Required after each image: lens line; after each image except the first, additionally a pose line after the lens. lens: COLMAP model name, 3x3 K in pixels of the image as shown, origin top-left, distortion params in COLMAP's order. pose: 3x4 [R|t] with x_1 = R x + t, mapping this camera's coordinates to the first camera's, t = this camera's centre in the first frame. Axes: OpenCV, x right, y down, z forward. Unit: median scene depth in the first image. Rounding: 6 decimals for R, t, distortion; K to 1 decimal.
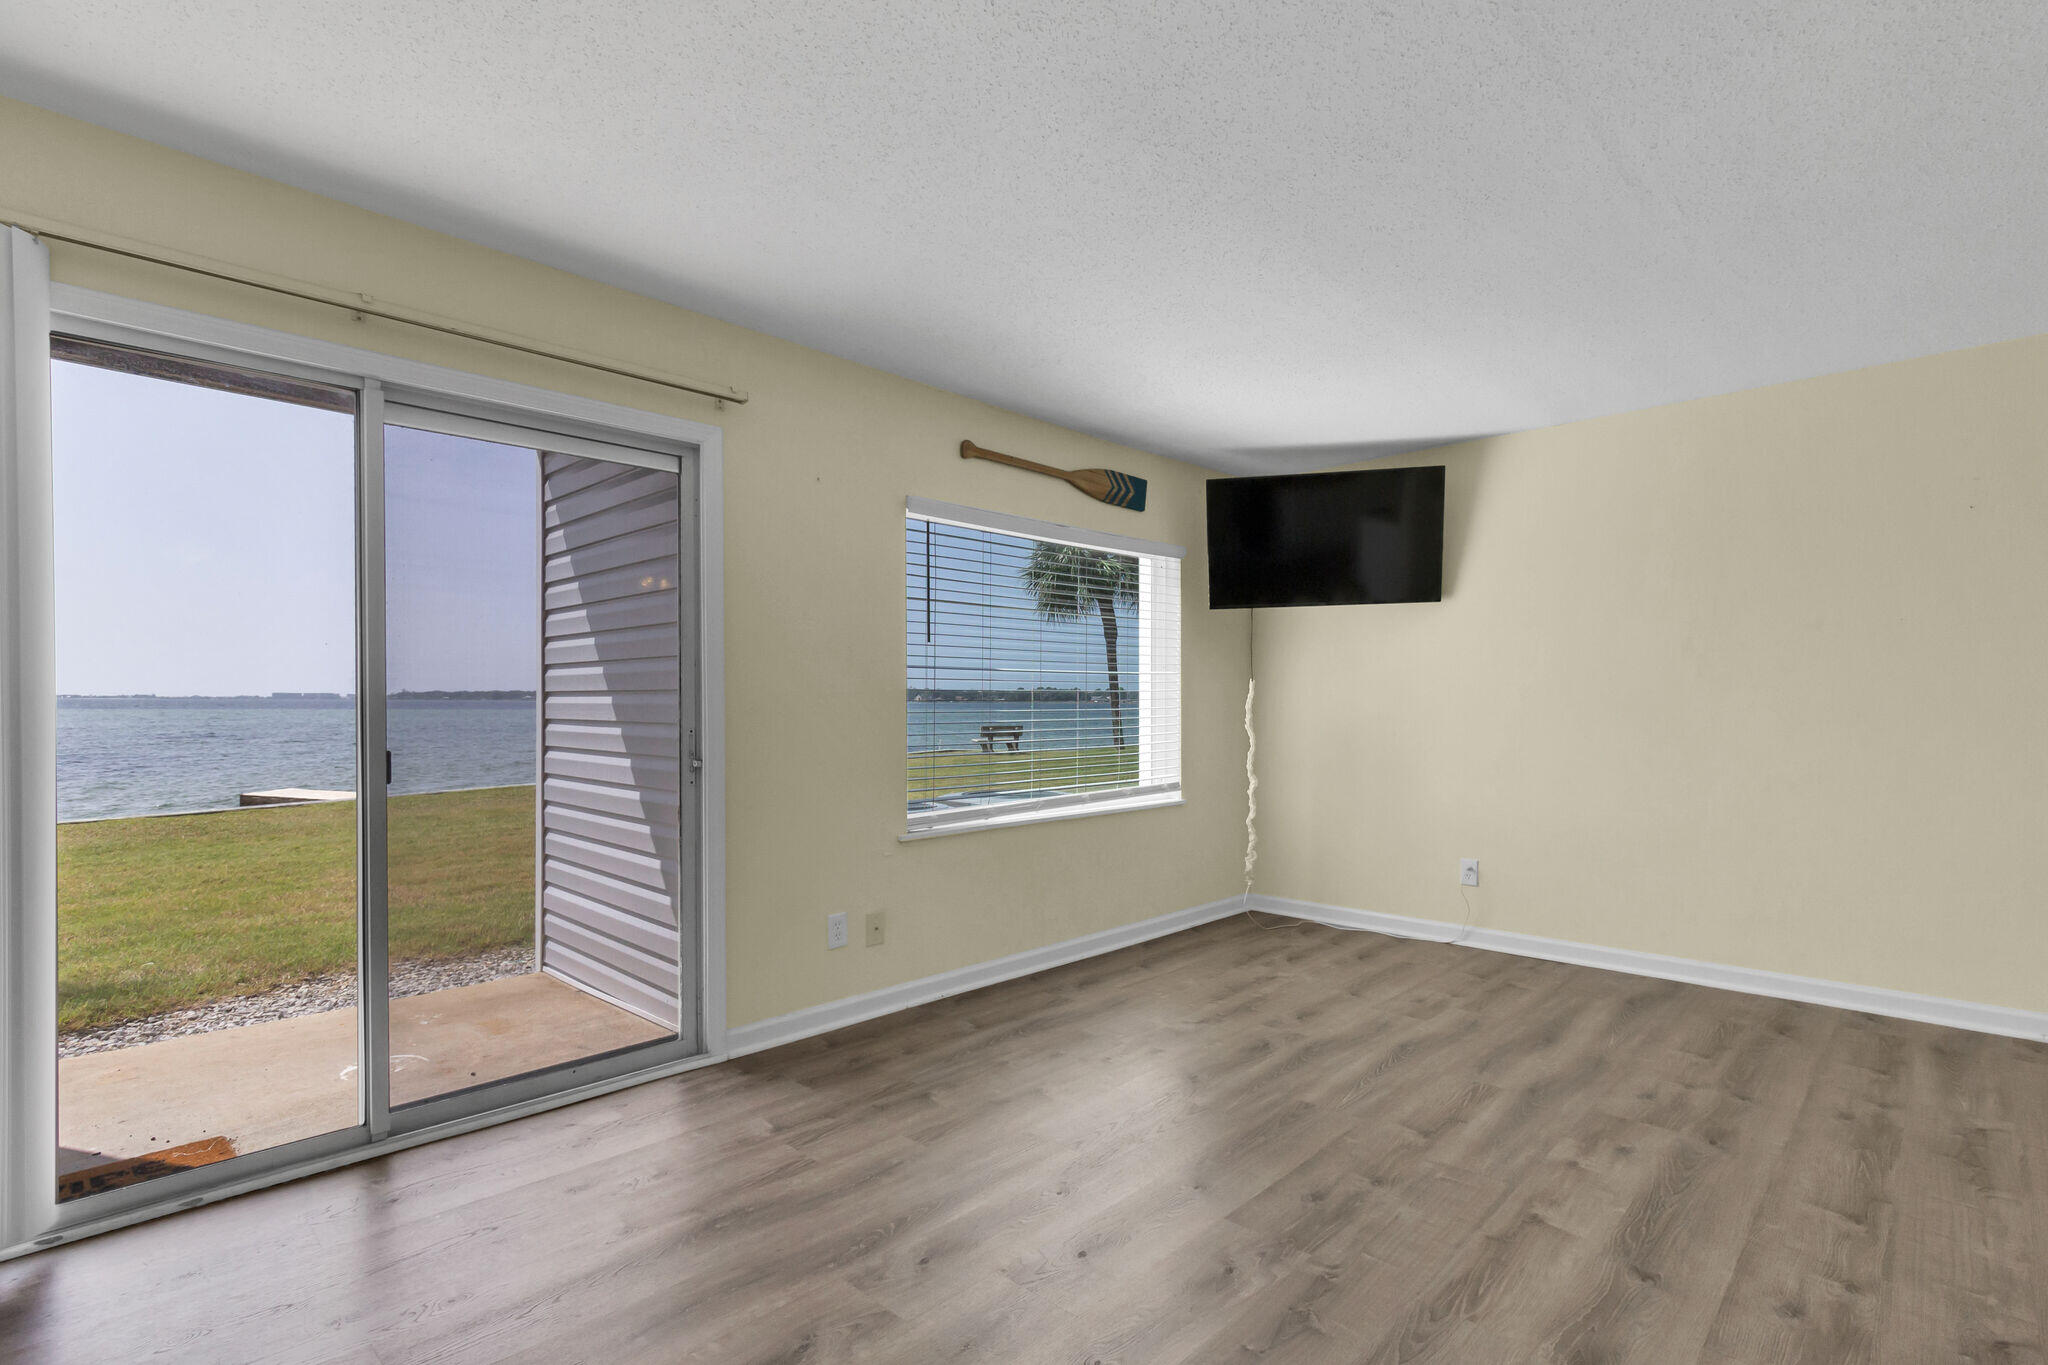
lens RADIAL K [[981.4, 0, 1047.2], [0, 981.4, 698.5], [0, 0, 1]] dist [0.003284, -0.001187]
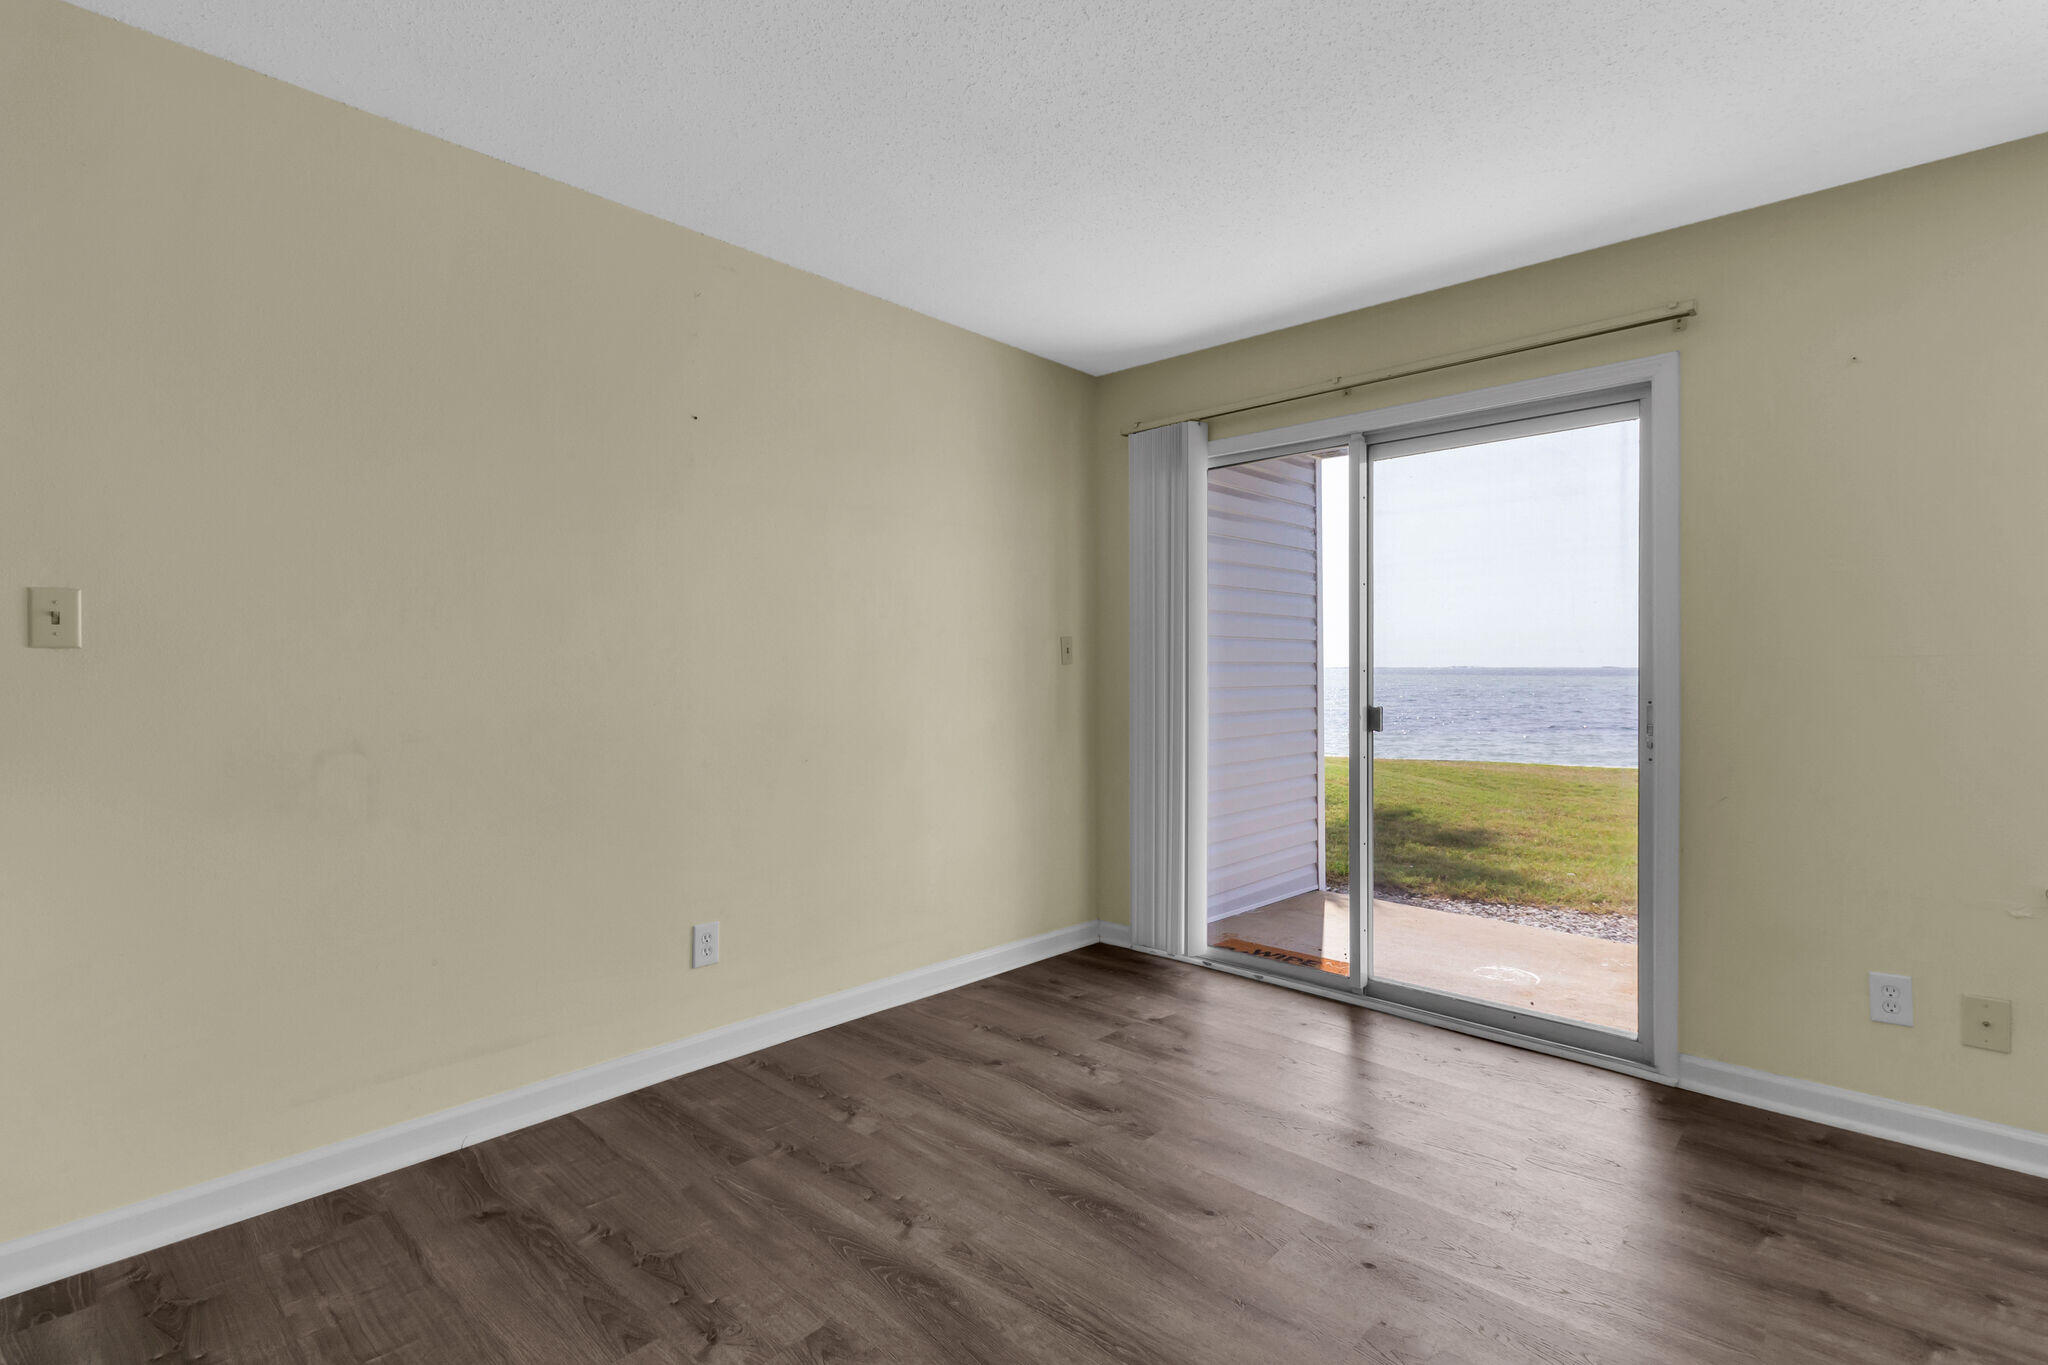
lens RADIAL K [[956.0, 0, 1040.6], [0, 956.0, 675.5], [0, 0, 1]] dist [-0.002570, 0.001576]
pose [[0.016713, 0.004735, -0.999849, 0.439406], [0.004063, 0.999980, 0.004803, 0.001218], [0.999852, -0.004142, 0.016693, 0.378374]]
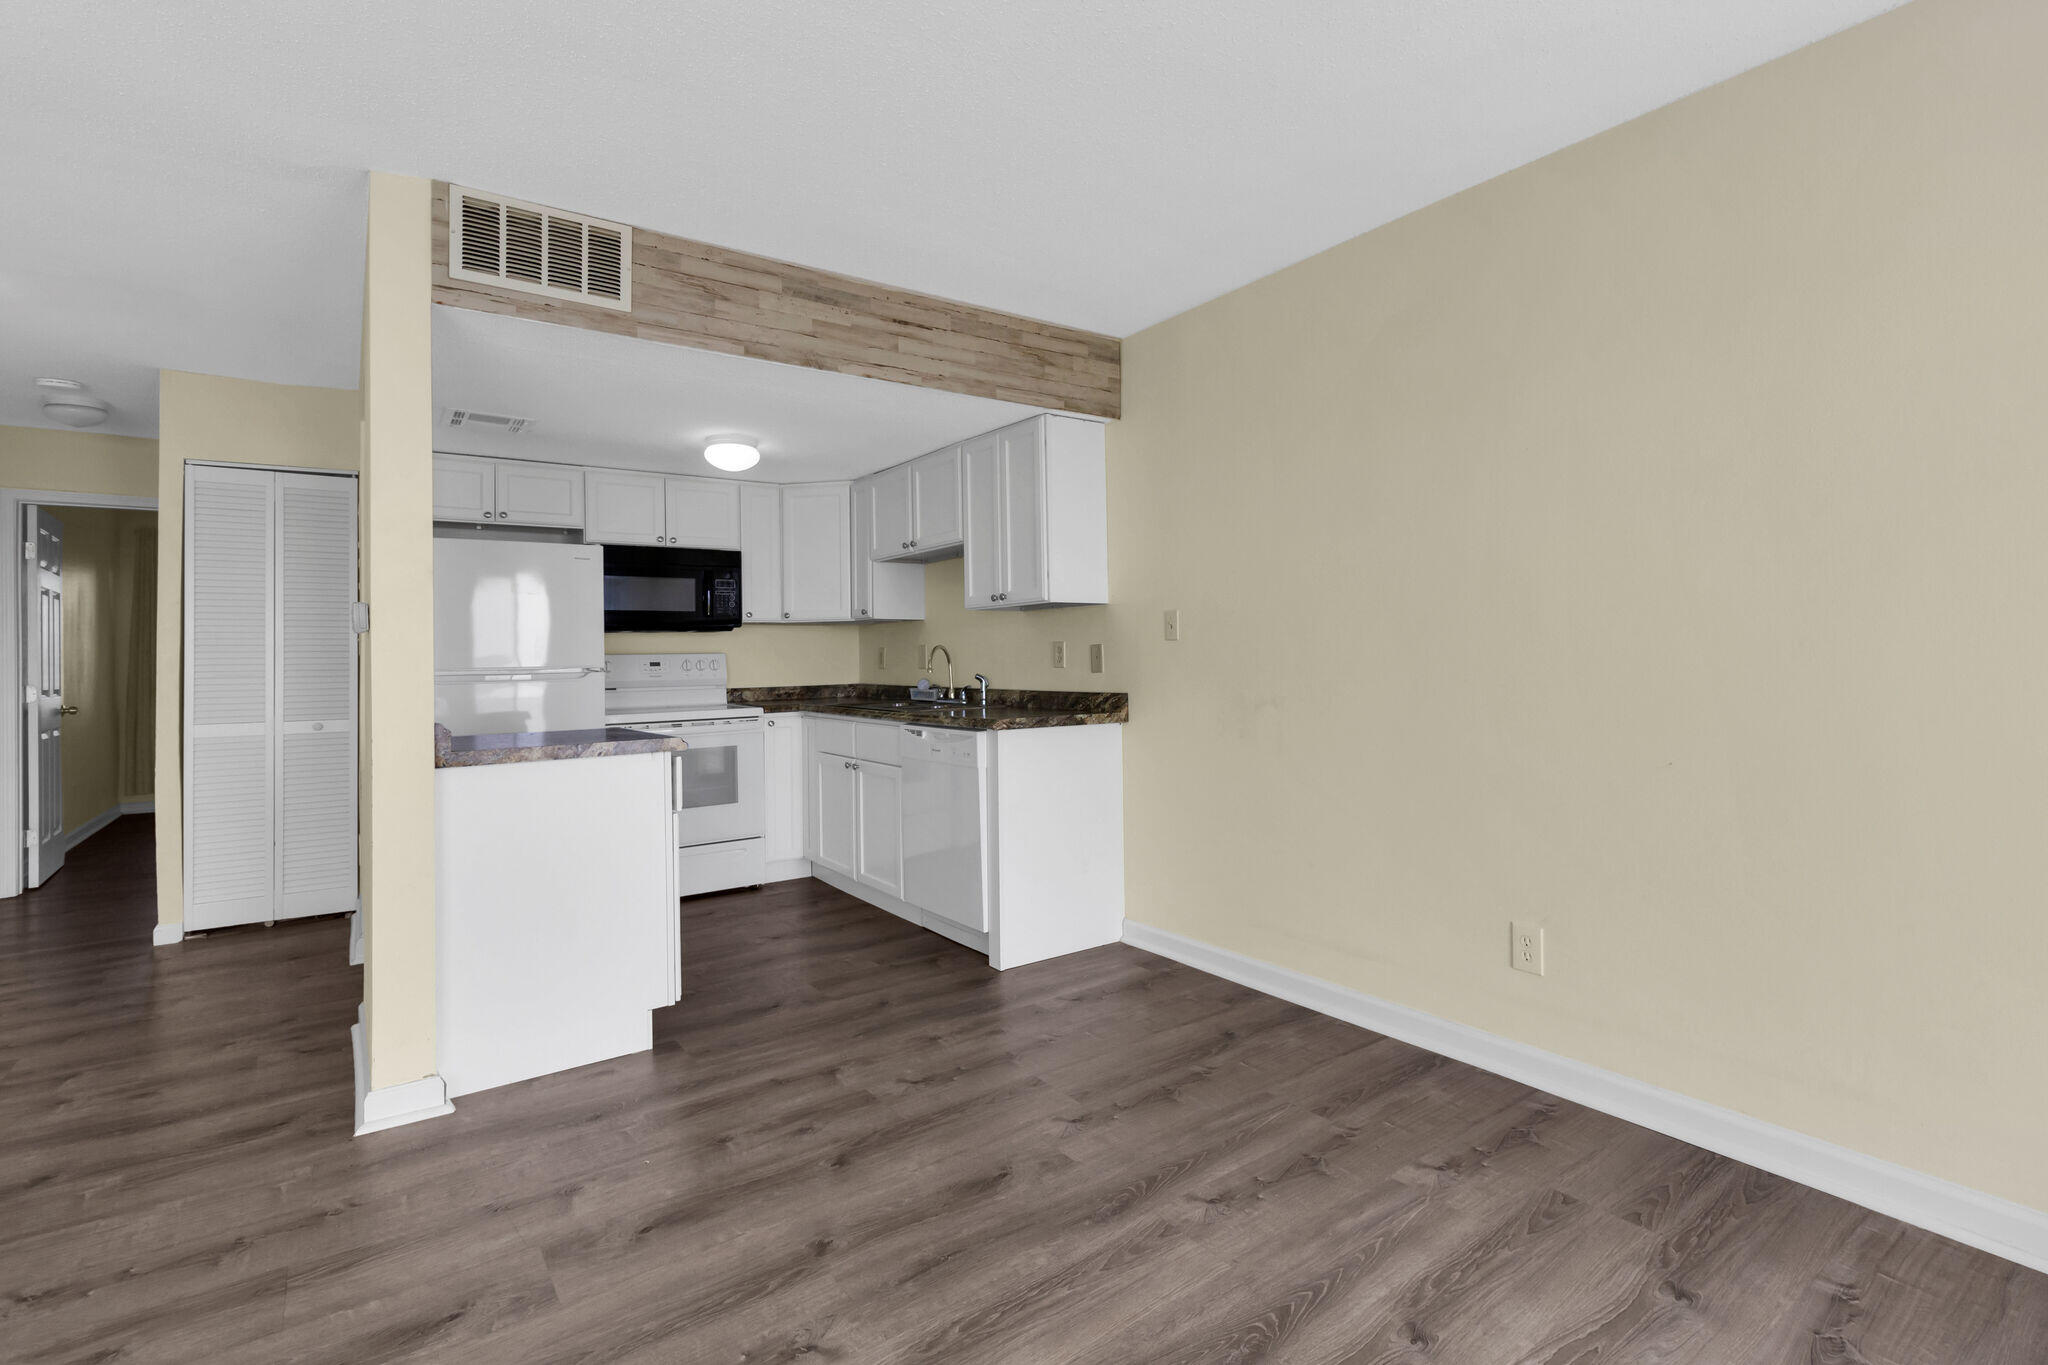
lens RADIAL K [[956.0, 0, 1043.3], [0, 956.0, 643.2], [0, 0, 1]] dist [-0.002570, 0.001576]
pose [[-0.983456, 0.014227, 0.180590, -0.116344], [0.011053, 0.999767, -0.018567, 0.007196], [-0.180812, -0.016263, -0.983383, 0.872534]]
